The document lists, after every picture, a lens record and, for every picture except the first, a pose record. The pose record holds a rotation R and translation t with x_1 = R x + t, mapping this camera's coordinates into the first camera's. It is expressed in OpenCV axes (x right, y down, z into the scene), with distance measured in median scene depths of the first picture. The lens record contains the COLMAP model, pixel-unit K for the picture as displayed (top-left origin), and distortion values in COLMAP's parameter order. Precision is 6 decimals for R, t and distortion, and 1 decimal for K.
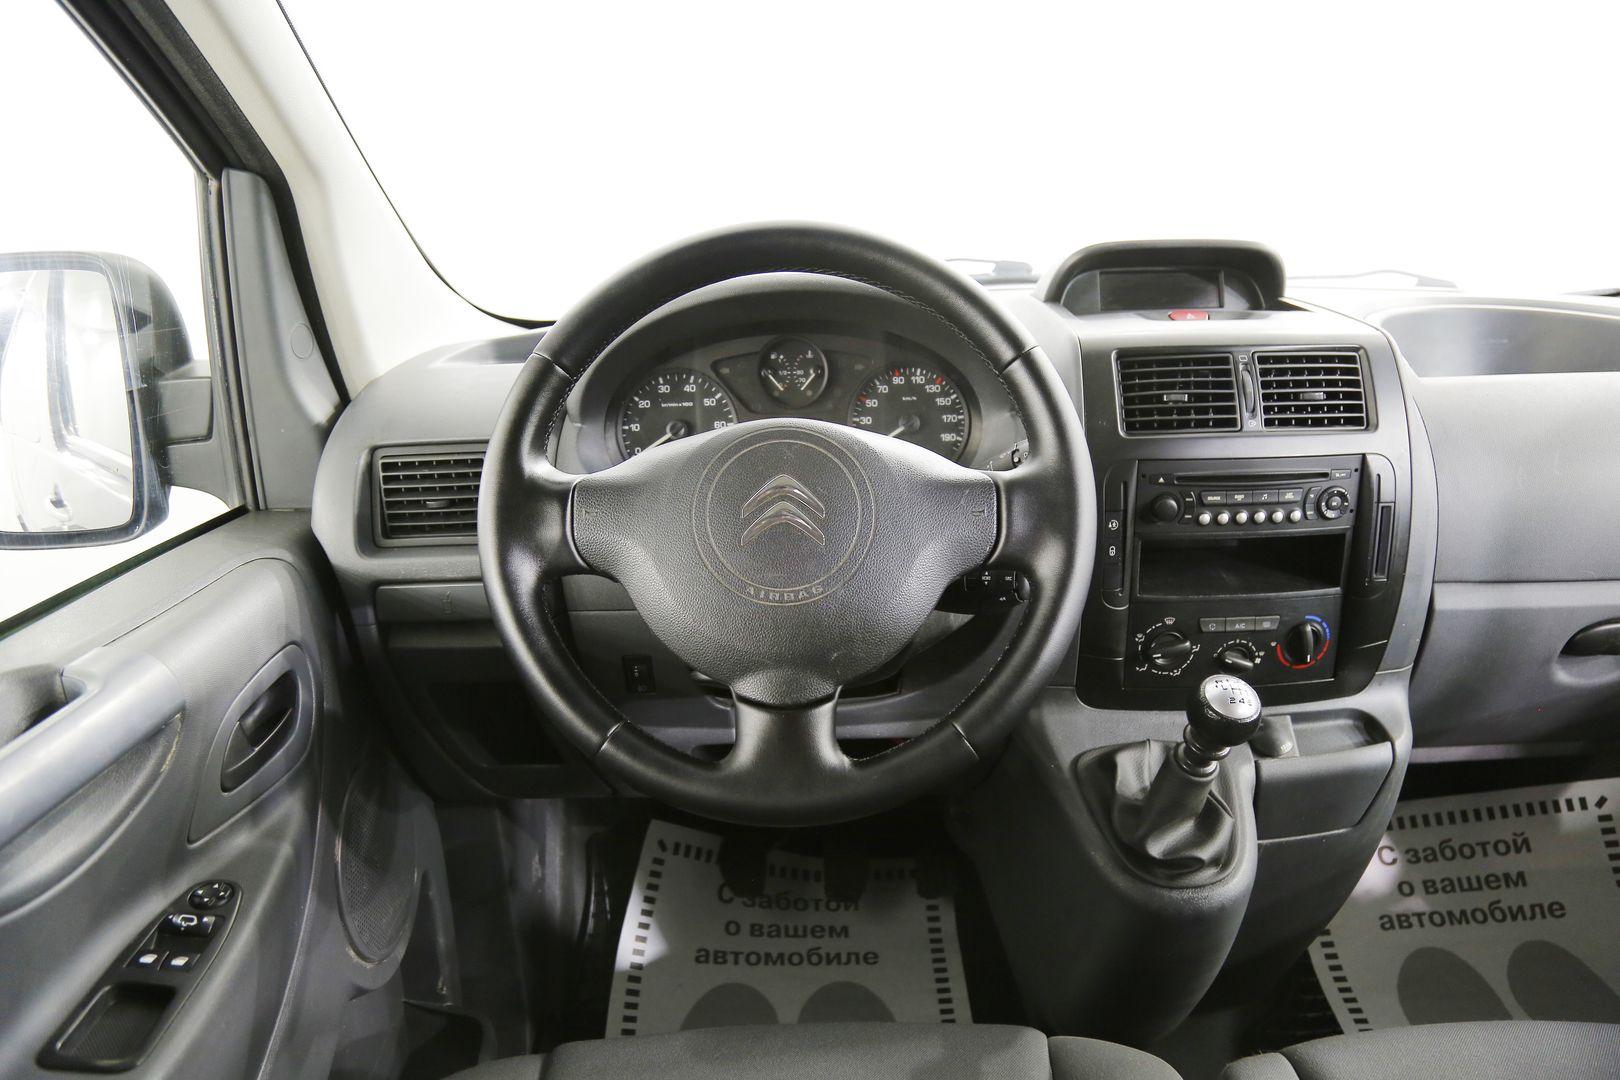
lens RADIAL K [[1083.1, 0, 812.0], [0, 1083.1, 561.2], [0, 0, 1]] dist [-0.130743, 0.068414]
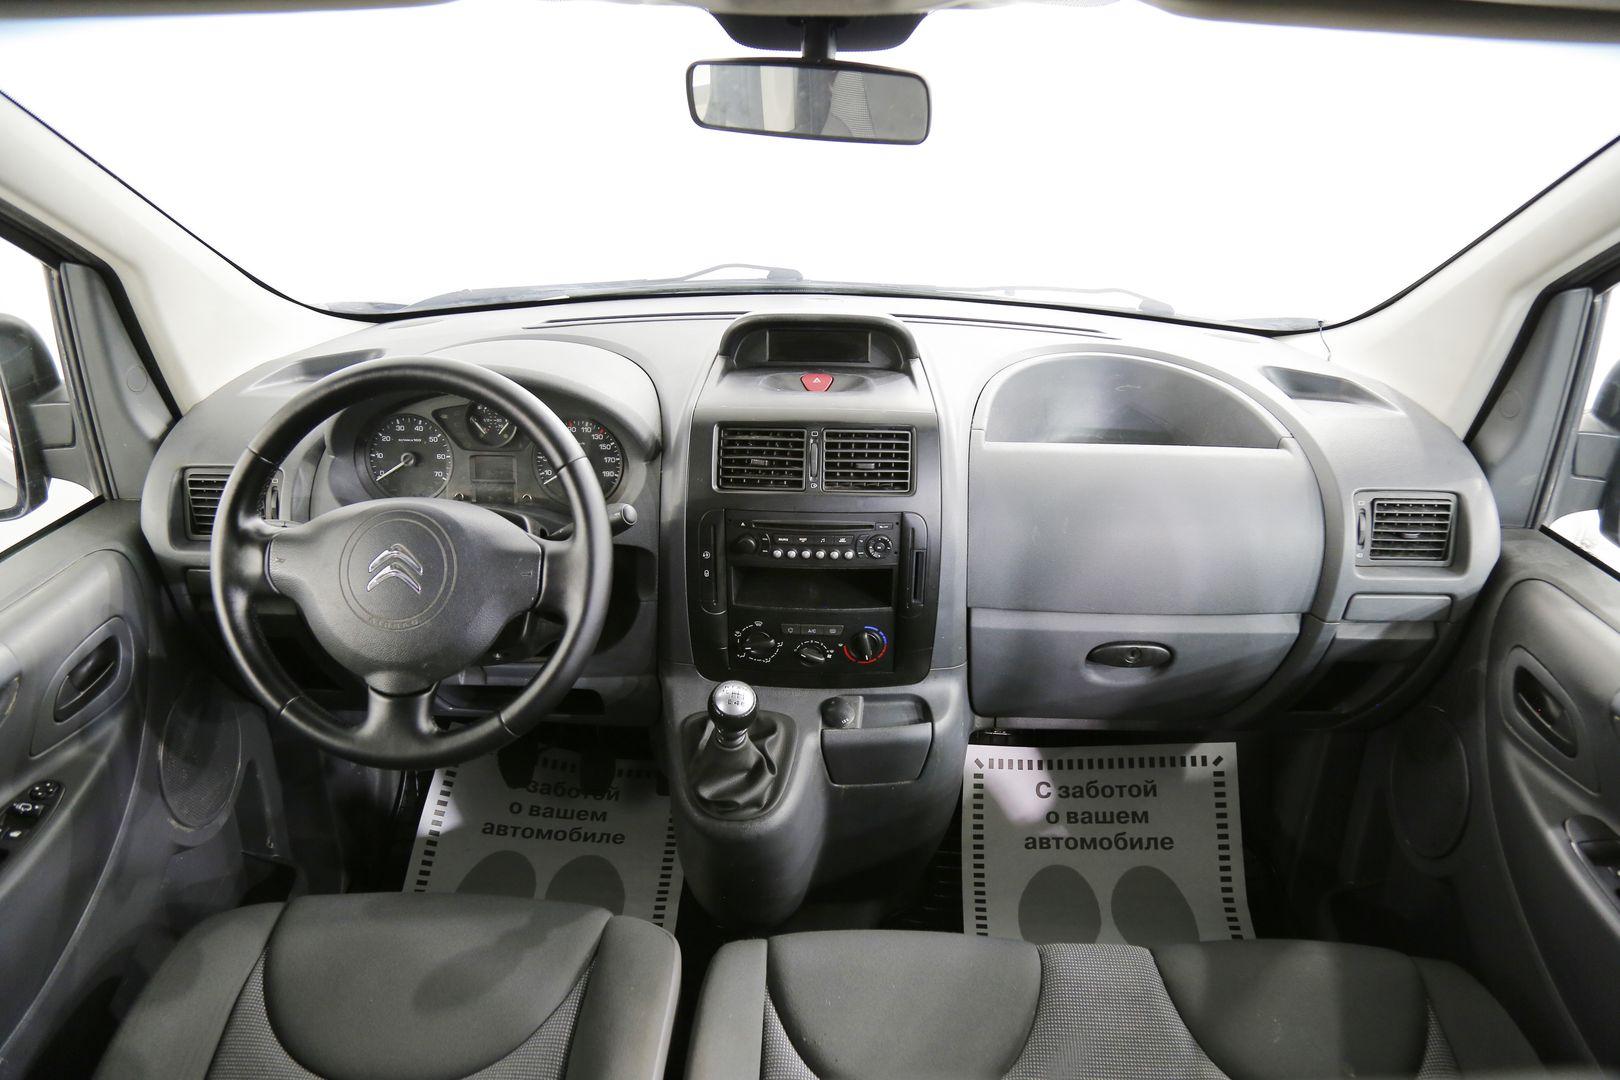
lens RADIAL K [[1083.1, 0, 812.0], [0, 1083.1, 561.2], [0, 0, 1]] dist [-0.130743, 0.068414]
pose [[0.998476, 0.054780, -0.006729, 0.401063], [-0.053422, 0.989876, 0.131500, -0.201329], [0.013864, -0.130940, 0.991293, -0.331143]]
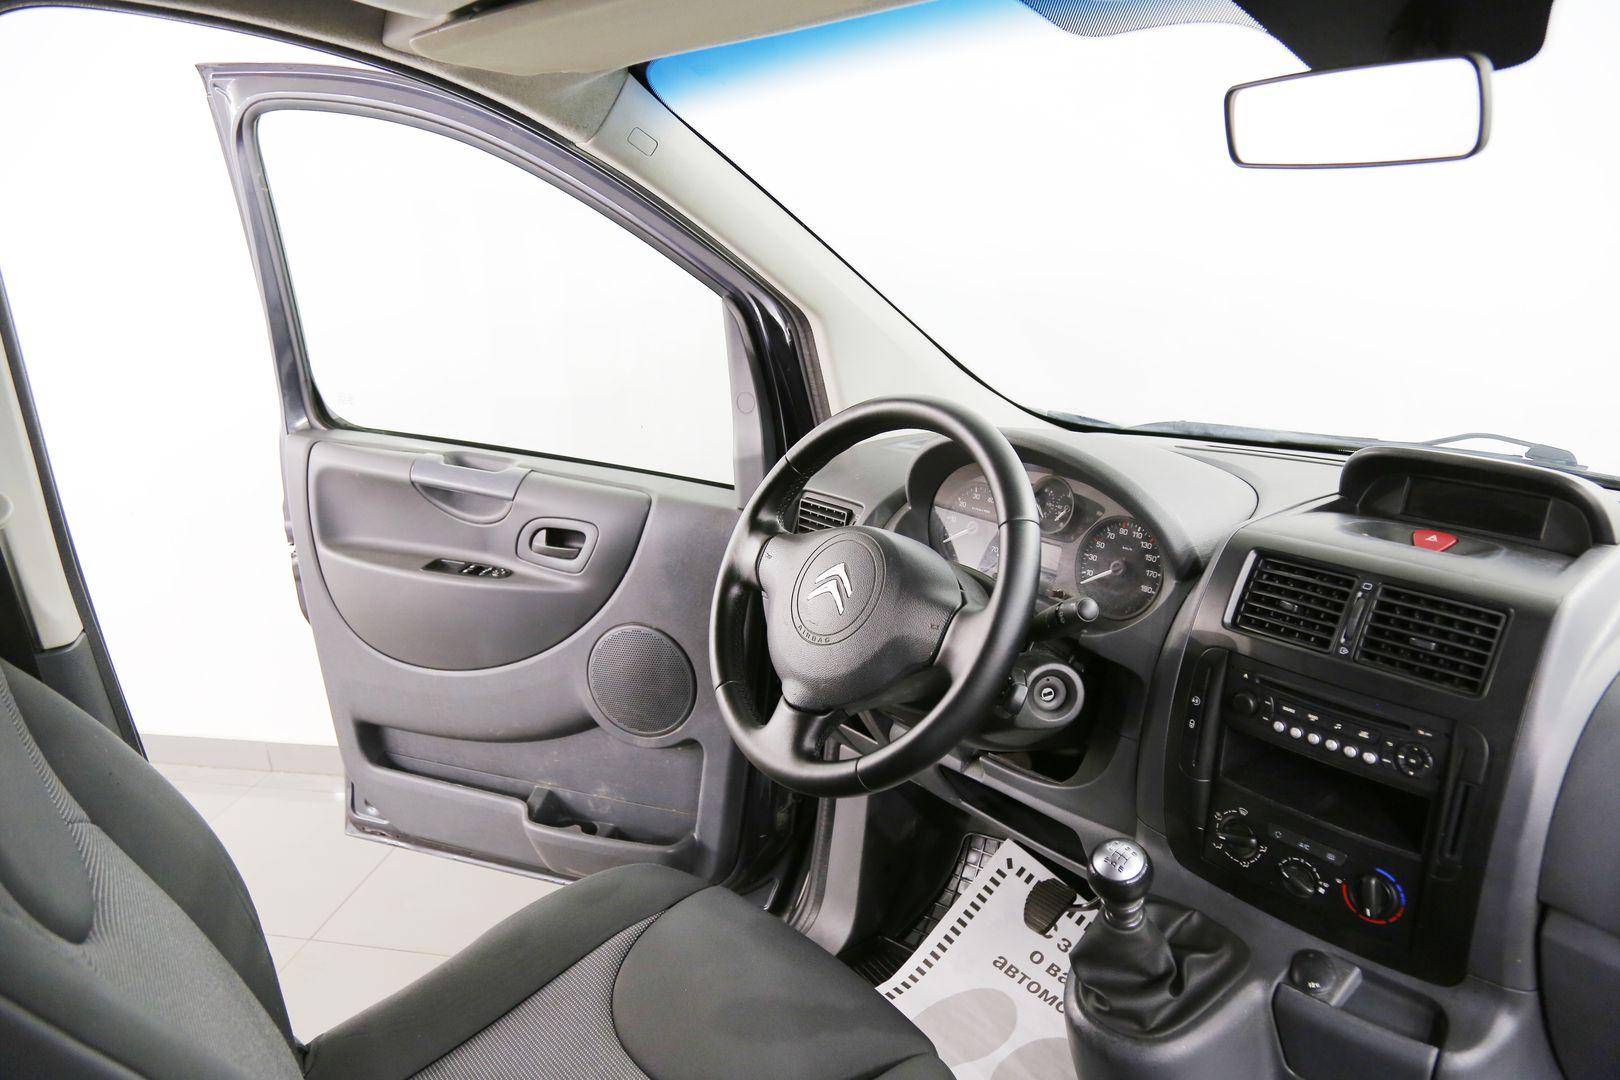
lens RADIAL K [[1083.1, 0, 812.0], [0, 1083.1, 561.2], [0, 0, 1]] dist [-0.130743, 0.068414]
pose [[0.623858, 0.252991, -0.739457, 0.759684], [-0.286457, 0.954330, 0.084831, -0.141587], [0.727147, 0.158899, 0.667838, -0.027551]]
